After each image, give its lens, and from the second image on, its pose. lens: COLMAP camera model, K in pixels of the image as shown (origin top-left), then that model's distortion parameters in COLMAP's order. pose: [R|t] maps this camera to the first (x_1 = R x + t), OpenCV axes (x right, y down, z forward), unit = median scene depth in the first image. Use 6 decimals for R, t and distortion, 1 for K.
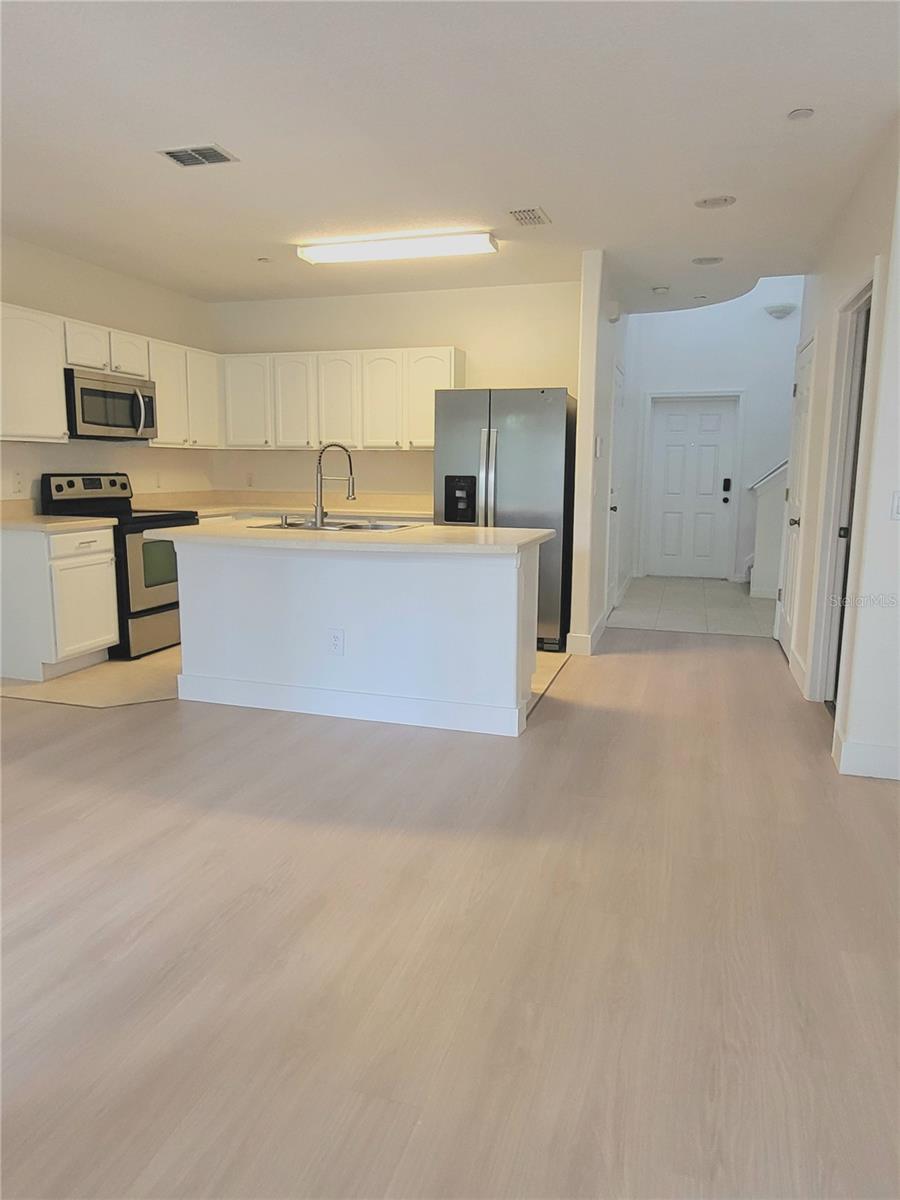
lens RADIAL K [[775.9, 0, 462.2], [0, 775.9, 583.0], [0, 0, 1]] dist [0.019058, -0.000661]
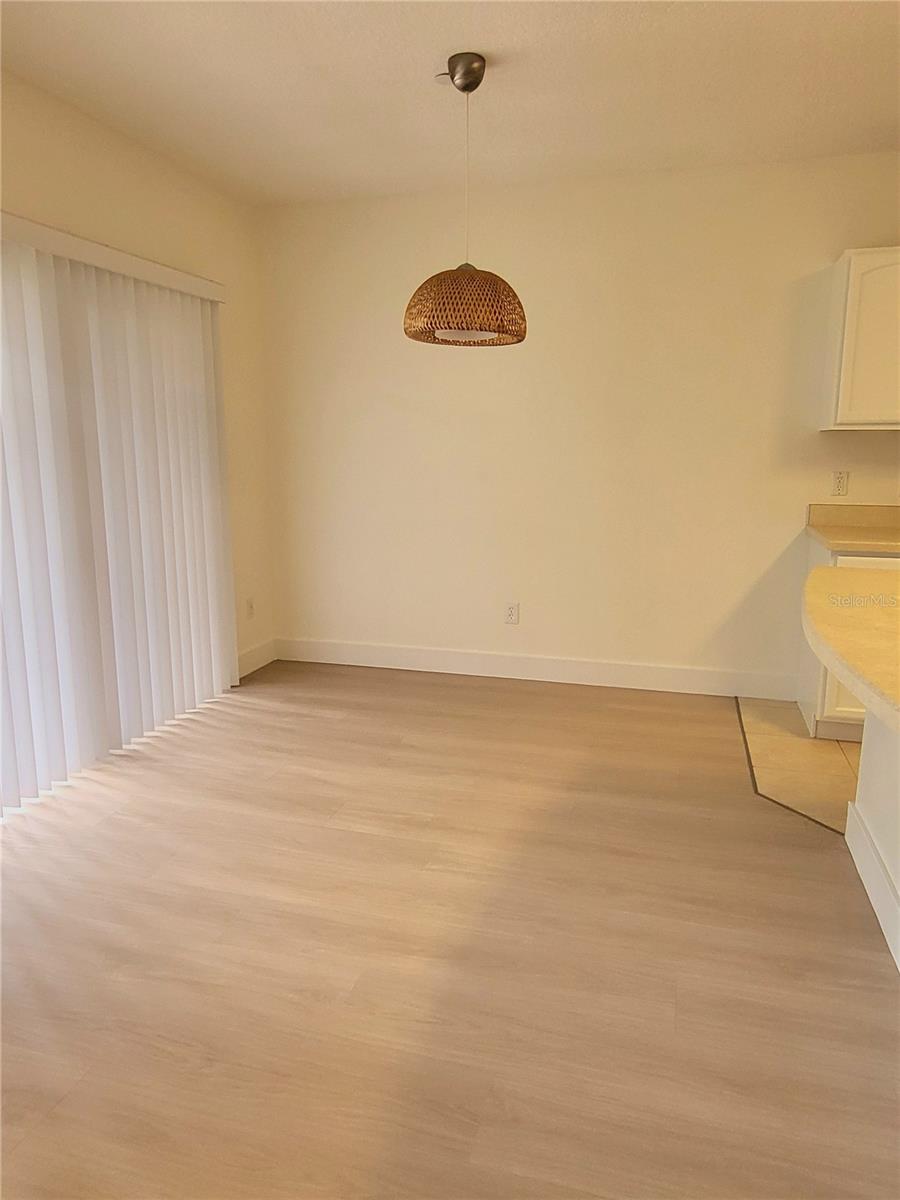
lens RADIAL K [[775.9, 0, 462.0], [0, 775.9, 574.4], [0, 0, 1]] dist [0.019058, -0.000661]
pose [[0.026025, 0.158292, -0.987049, 0.174126], [-0.155134, 0.976061, 0.152440, -0.085865], [0.987551, 0.149158, 0.049958, 0.515032]]
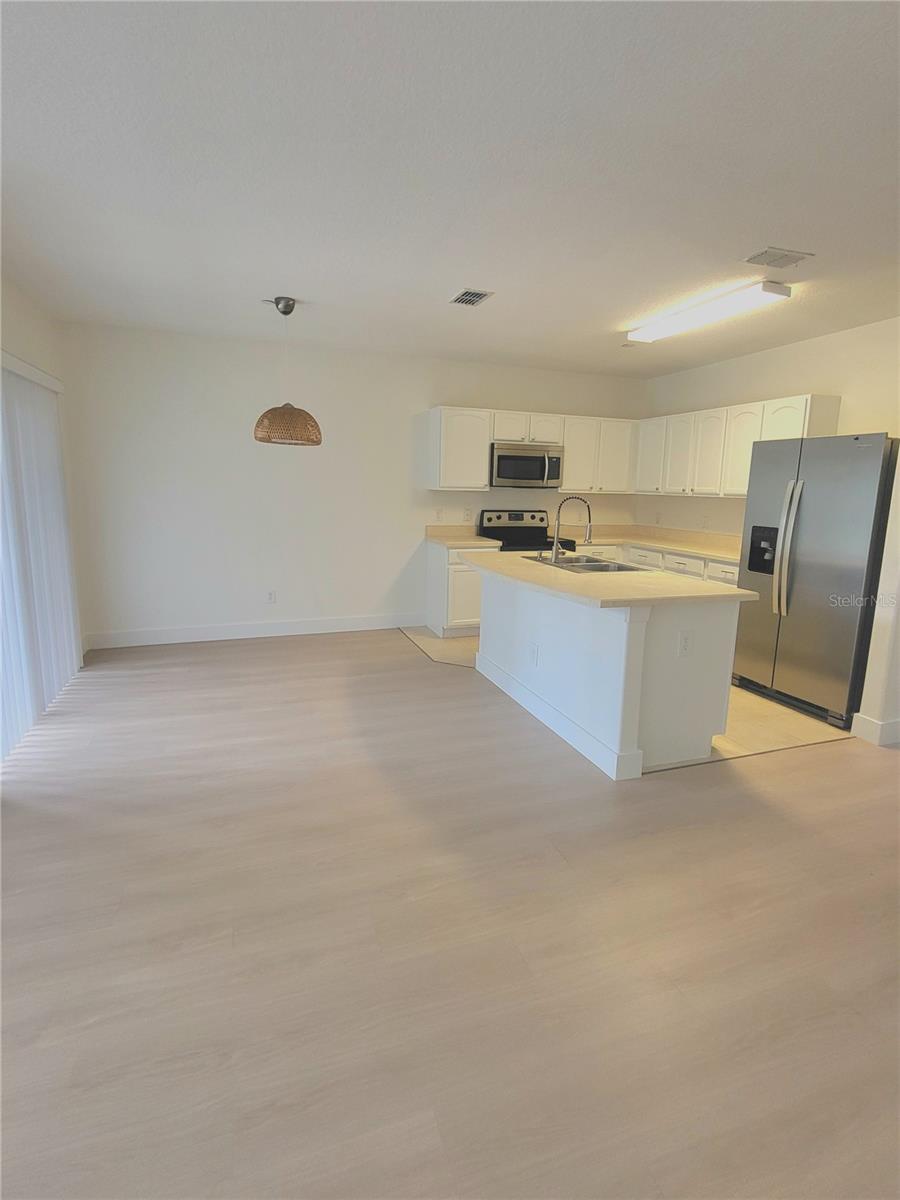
lens RADIAL K [[585.0, 0, 458.0], [0, 585.0, 588.1], [0, 0, 1]] dist [0.002644, 0.001652]
pose [[0.602727, 0.143385, -0.784959, 0.373738], [-0.136368, 0.987760, 0.075721, -0.064473], [0.786209, 0.061404, 0.614903, 0.233614]]
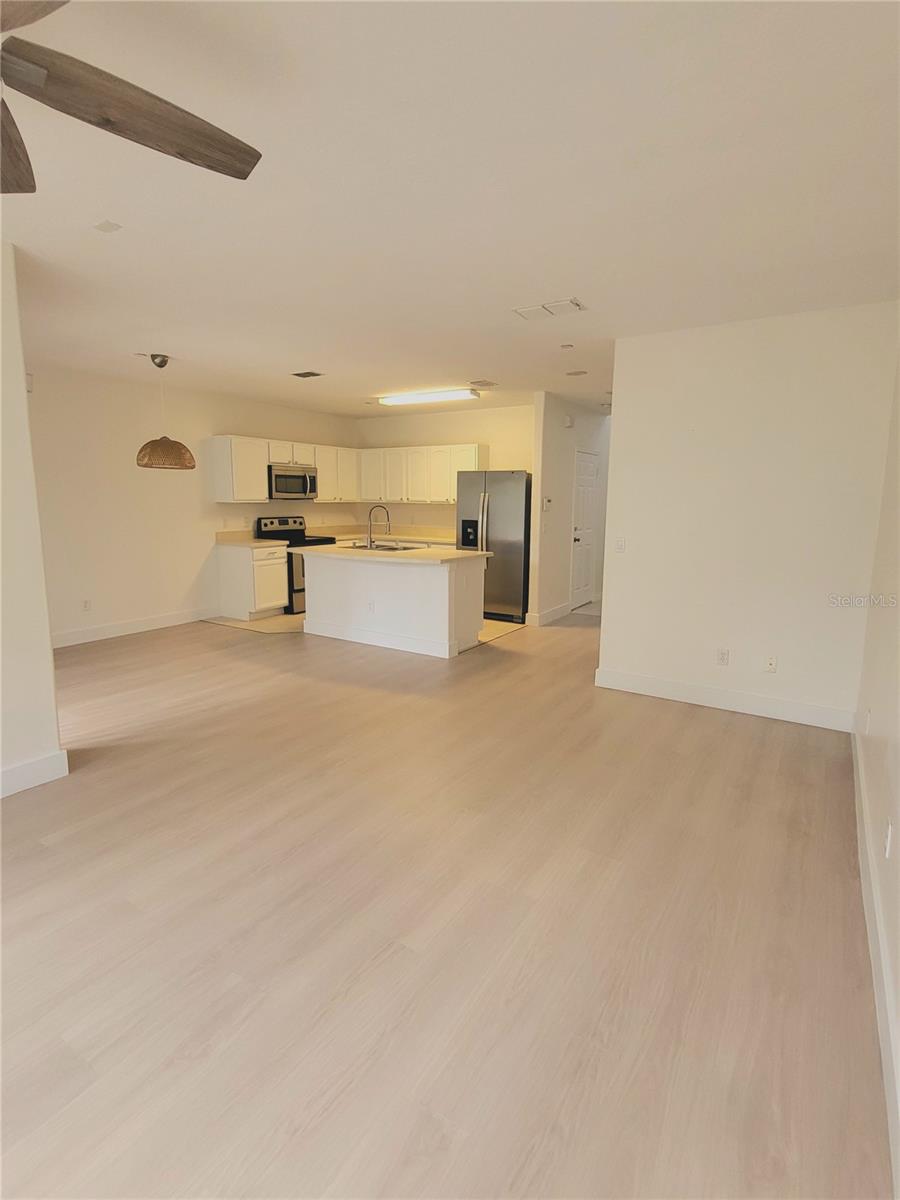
lens RADIAL K [[585.0, 0, 457.4], [0, 585.0, 587.8], [0, 0, 1]] dist [0.002644, 0.001652]
pose [[0.964183, 0.040850, -0.262073, 0.331483], [-0.040723, 0.999153, 0.005917, 0.007954], [0.262093, 0.004967, 0.965030, -0.285390]]
